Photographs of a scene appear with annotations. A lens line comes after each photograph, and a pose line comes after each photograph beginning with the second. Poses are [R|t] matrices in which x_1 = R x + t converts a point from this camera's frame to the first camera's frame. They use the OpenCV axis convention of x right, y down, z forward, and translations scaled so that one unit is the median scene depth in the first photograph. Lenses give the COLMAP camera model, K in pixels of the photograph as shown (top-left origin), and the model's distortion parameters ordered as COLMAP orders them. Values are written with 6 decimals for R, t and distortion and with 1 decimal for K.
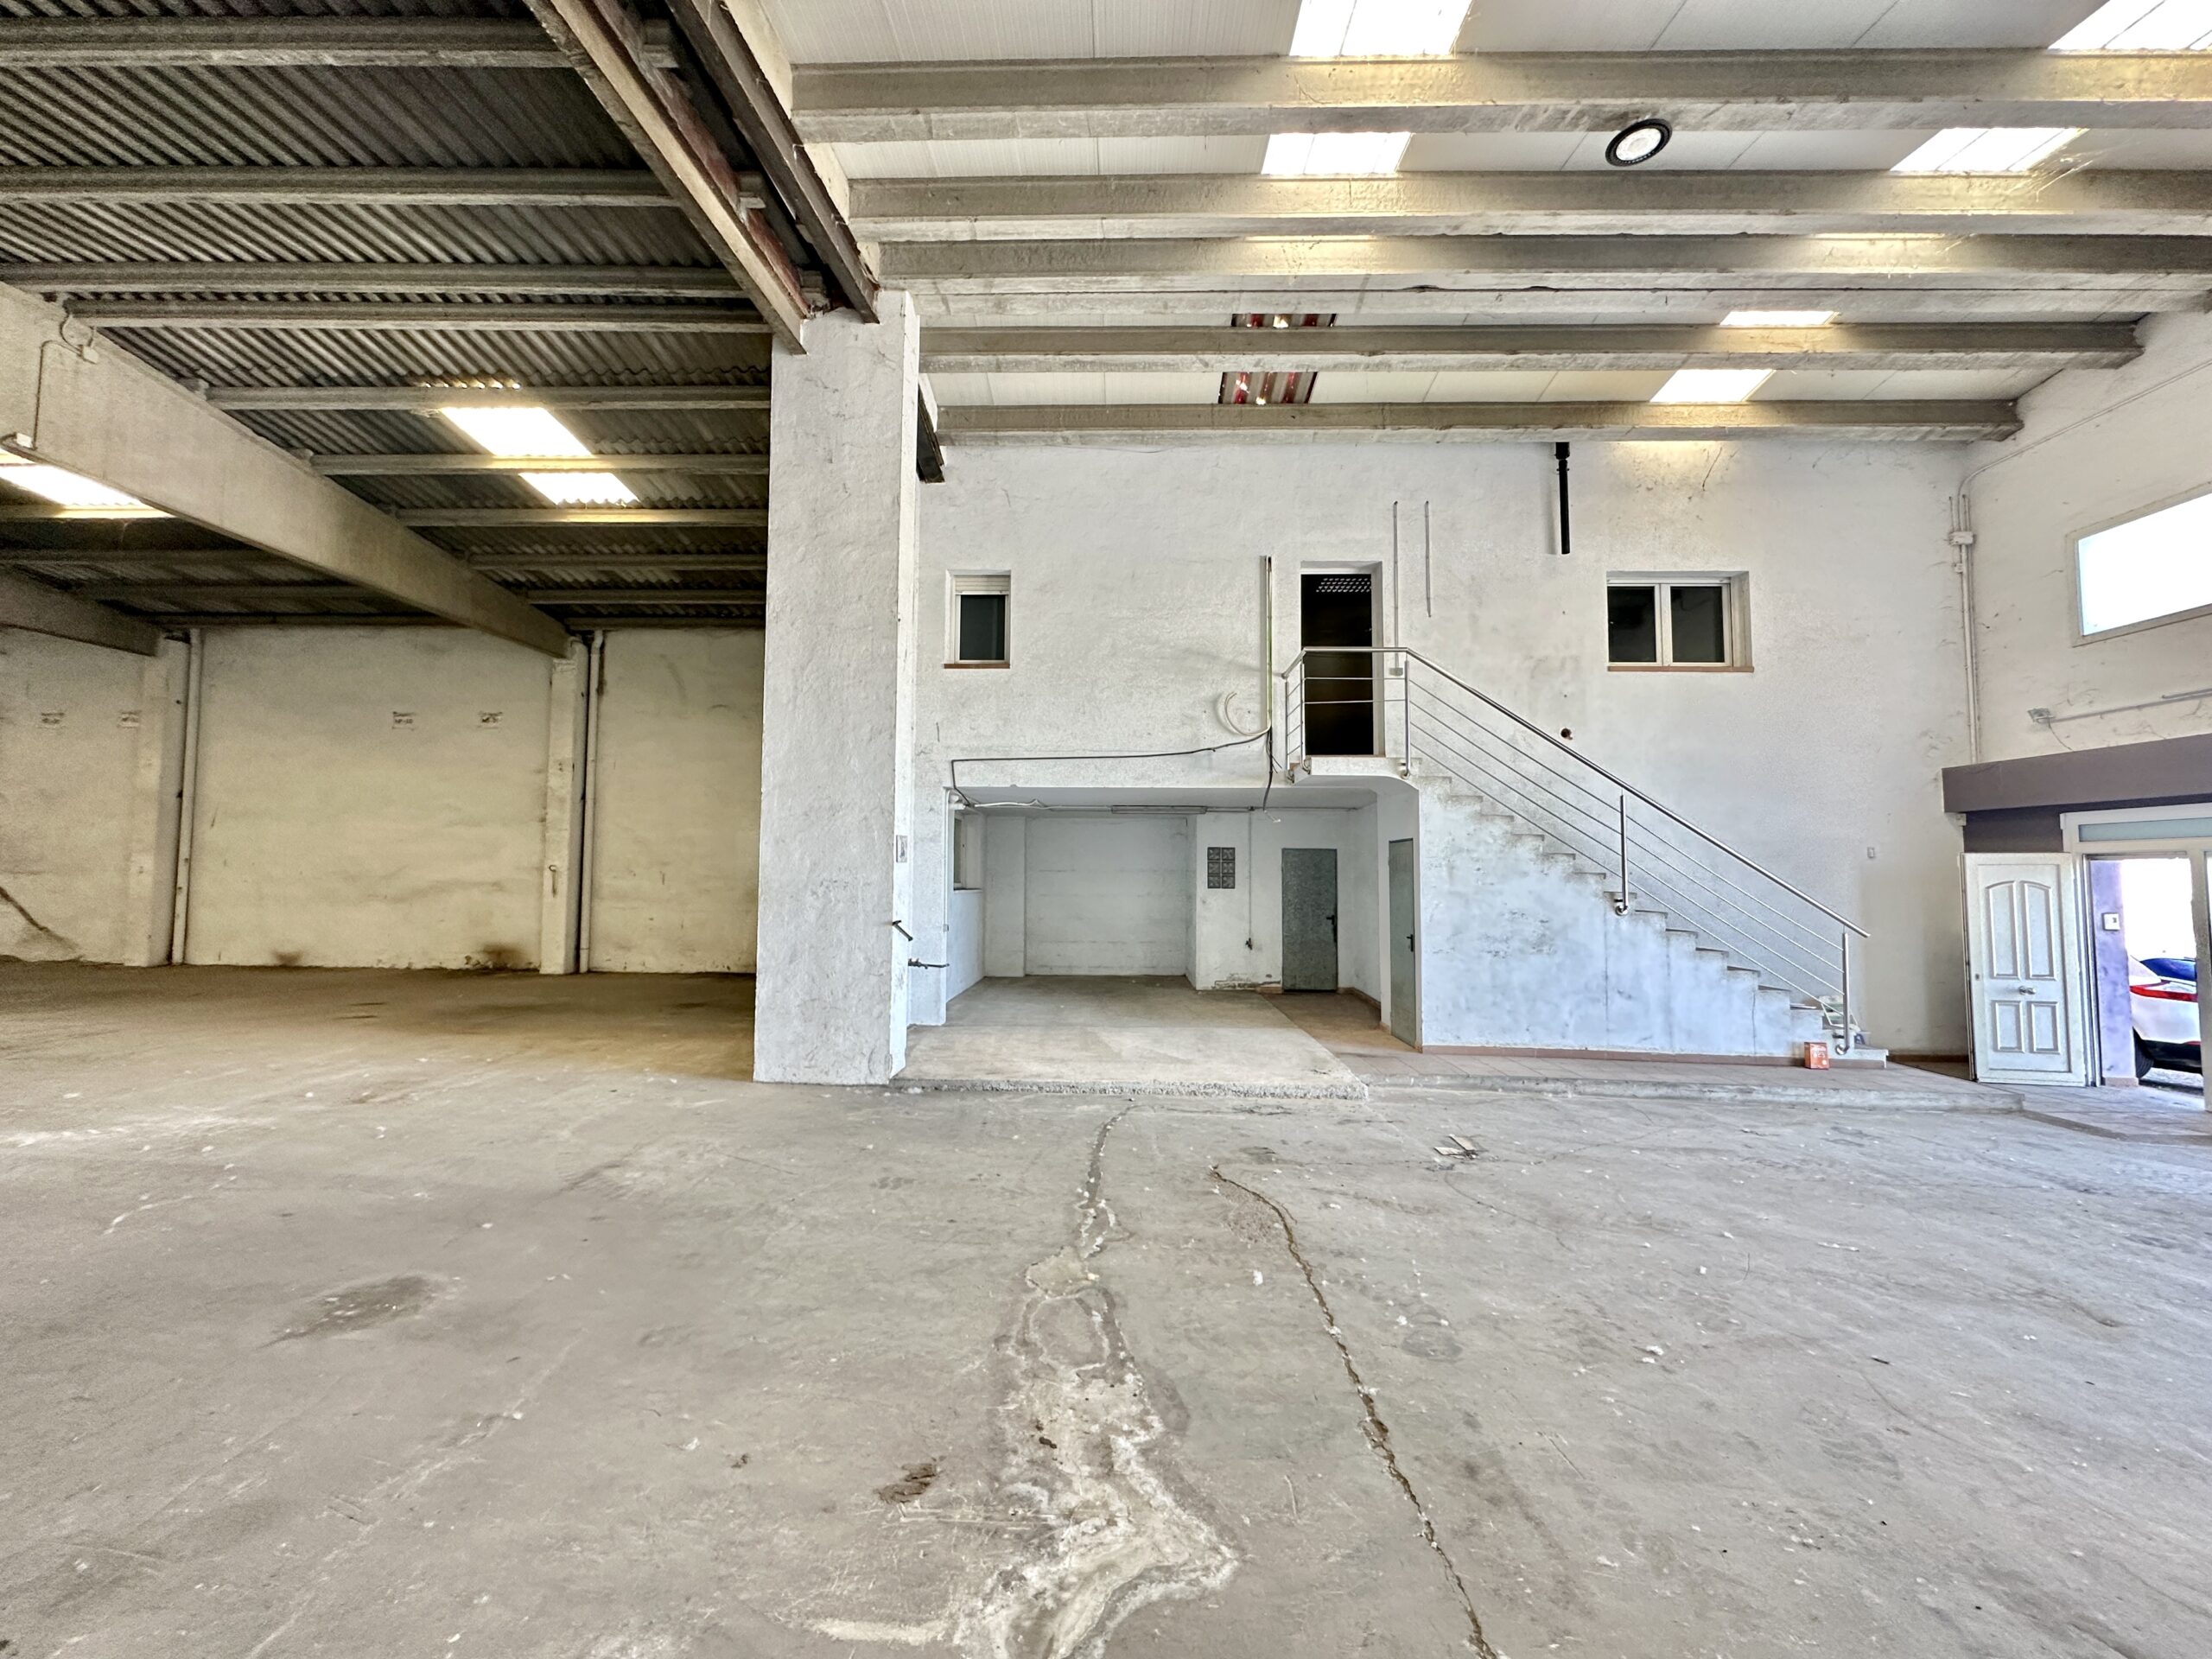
lens RADIAL K [[880.5, 0, 1103.6], [0, 880.5, 828.7], [0, 0, 1]] dist [-0.003389, 0.000568]
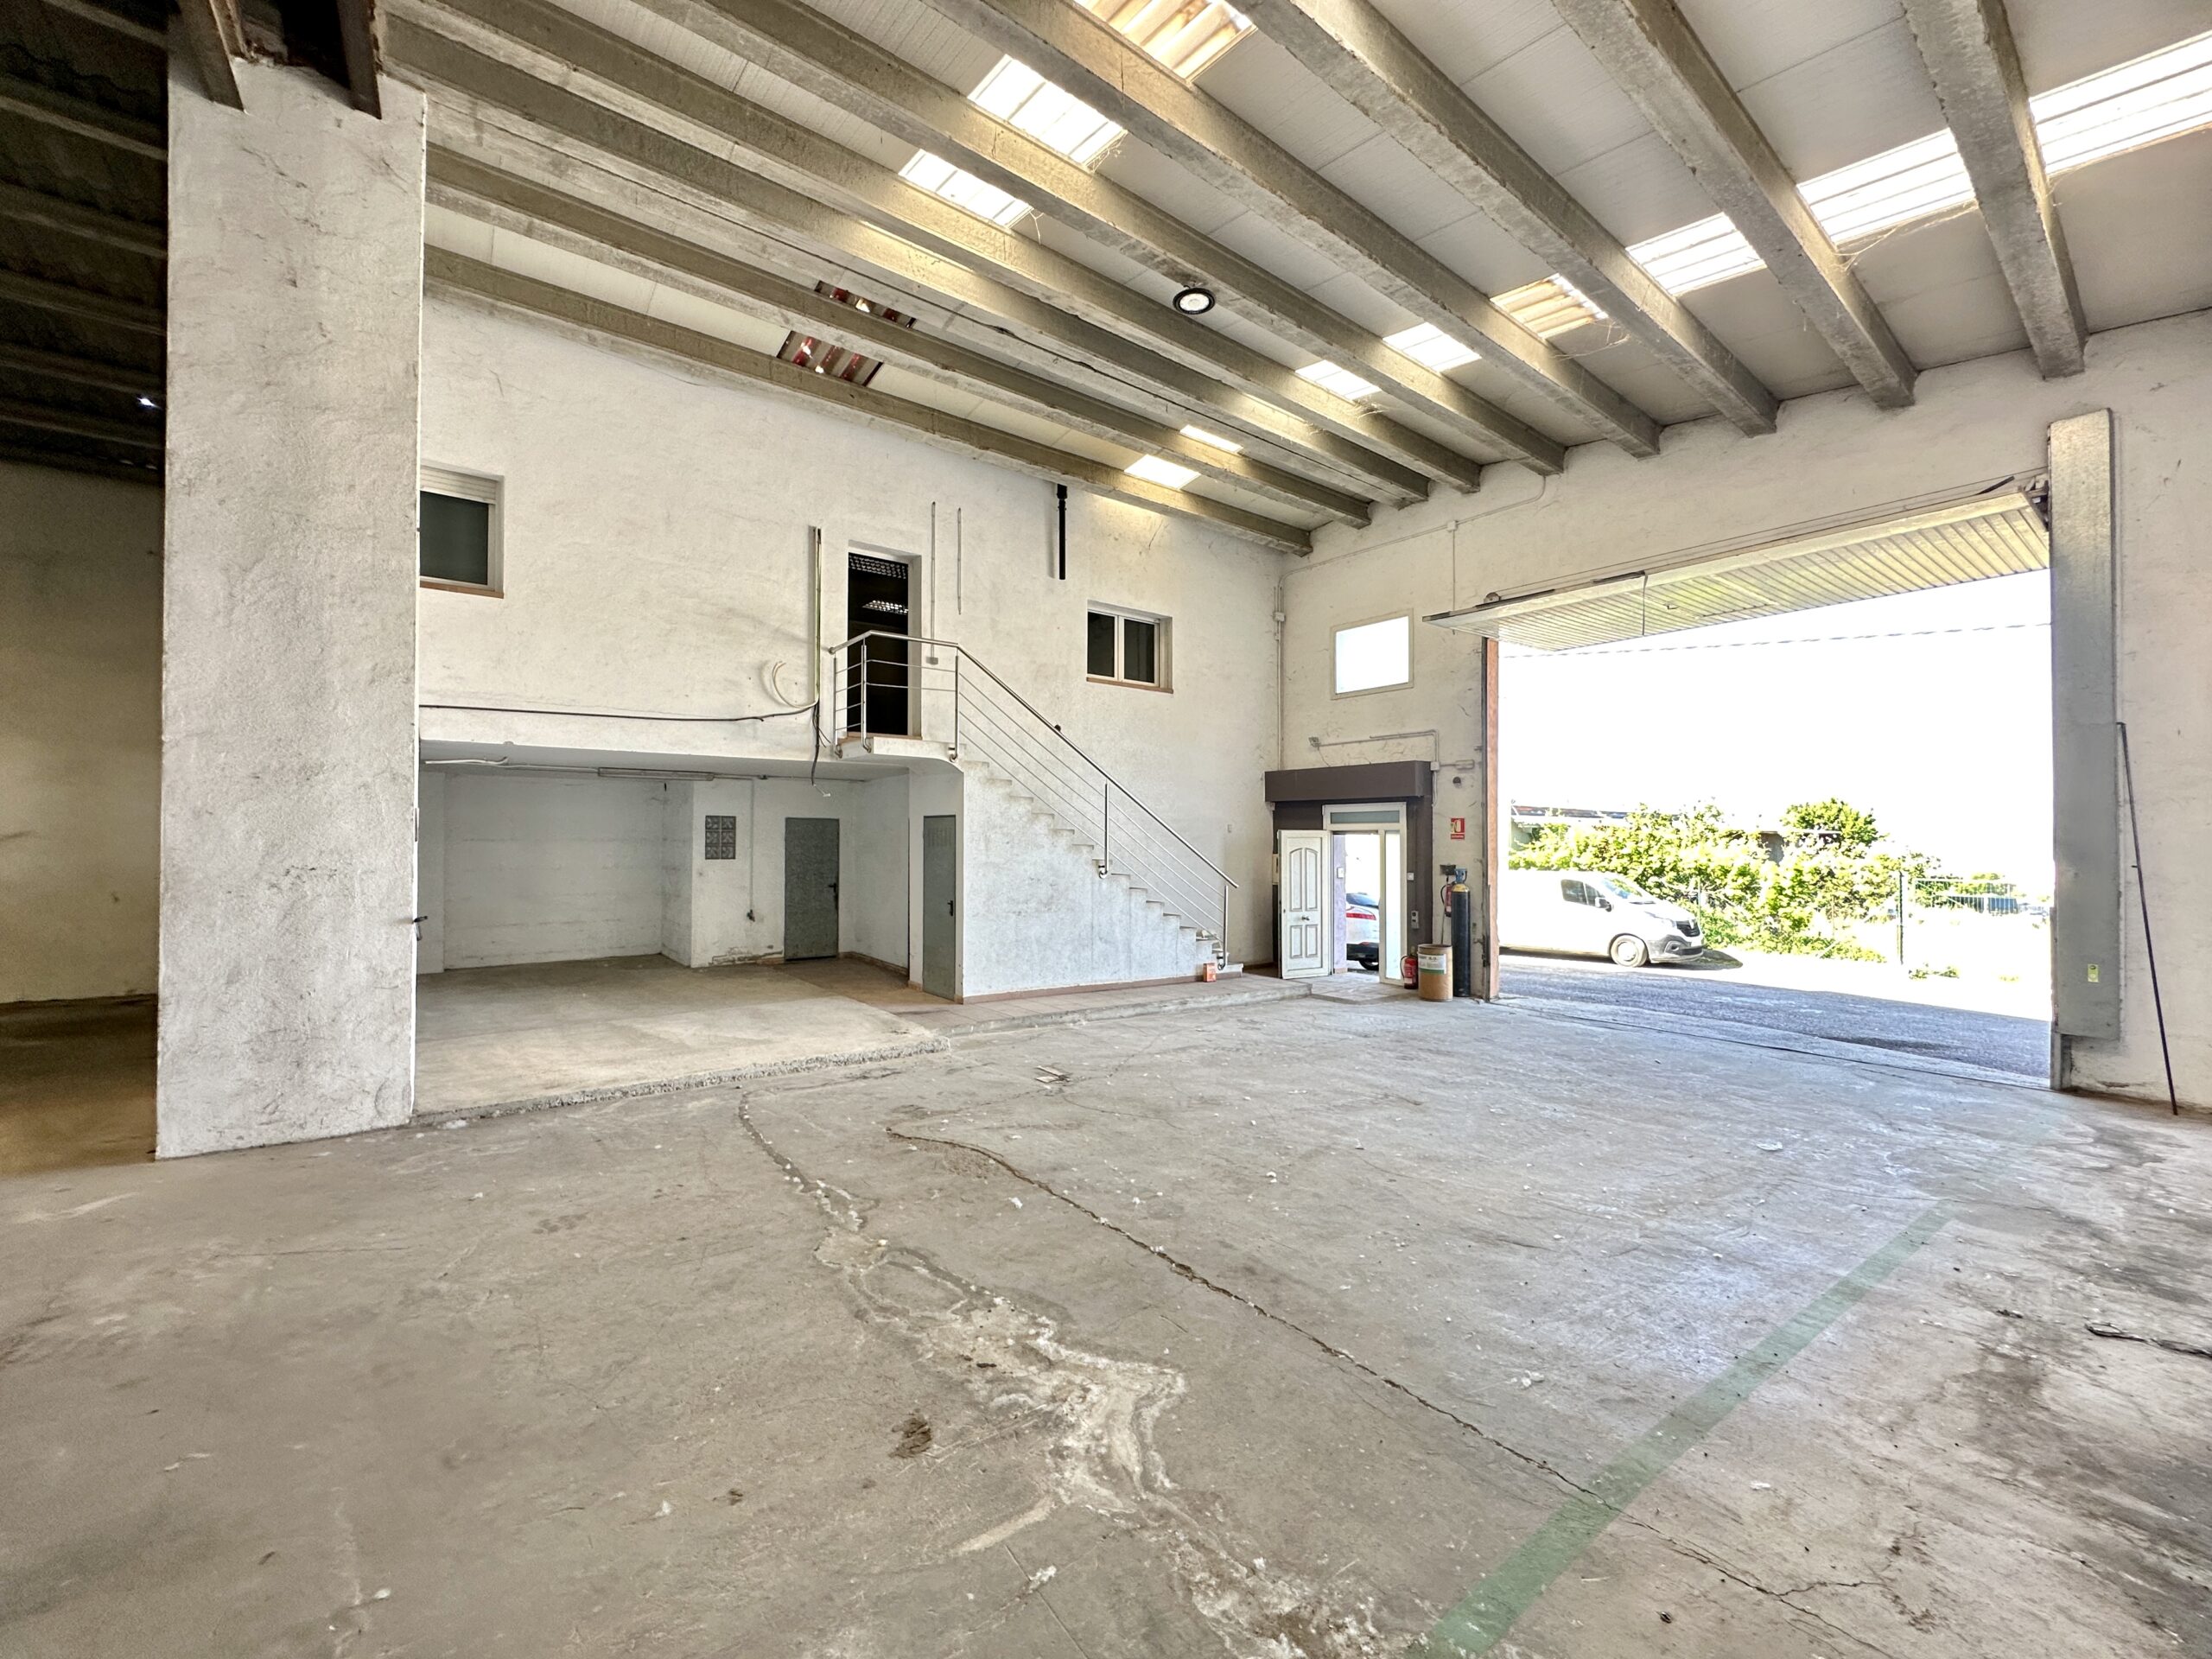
lens RADIAL K [[880.5, 0, 1103.6], [0, 880.5, 828.7], [0, 0, 1]] dist [-0.003389, 0.000568]
pose [[0.780819, 0.003307, 0.624748, -0.207702], [-0.032735, 0.998829, 0.035626, -0.018572], [-0.623899, -0.048268, 0.780013, 0.008006]]
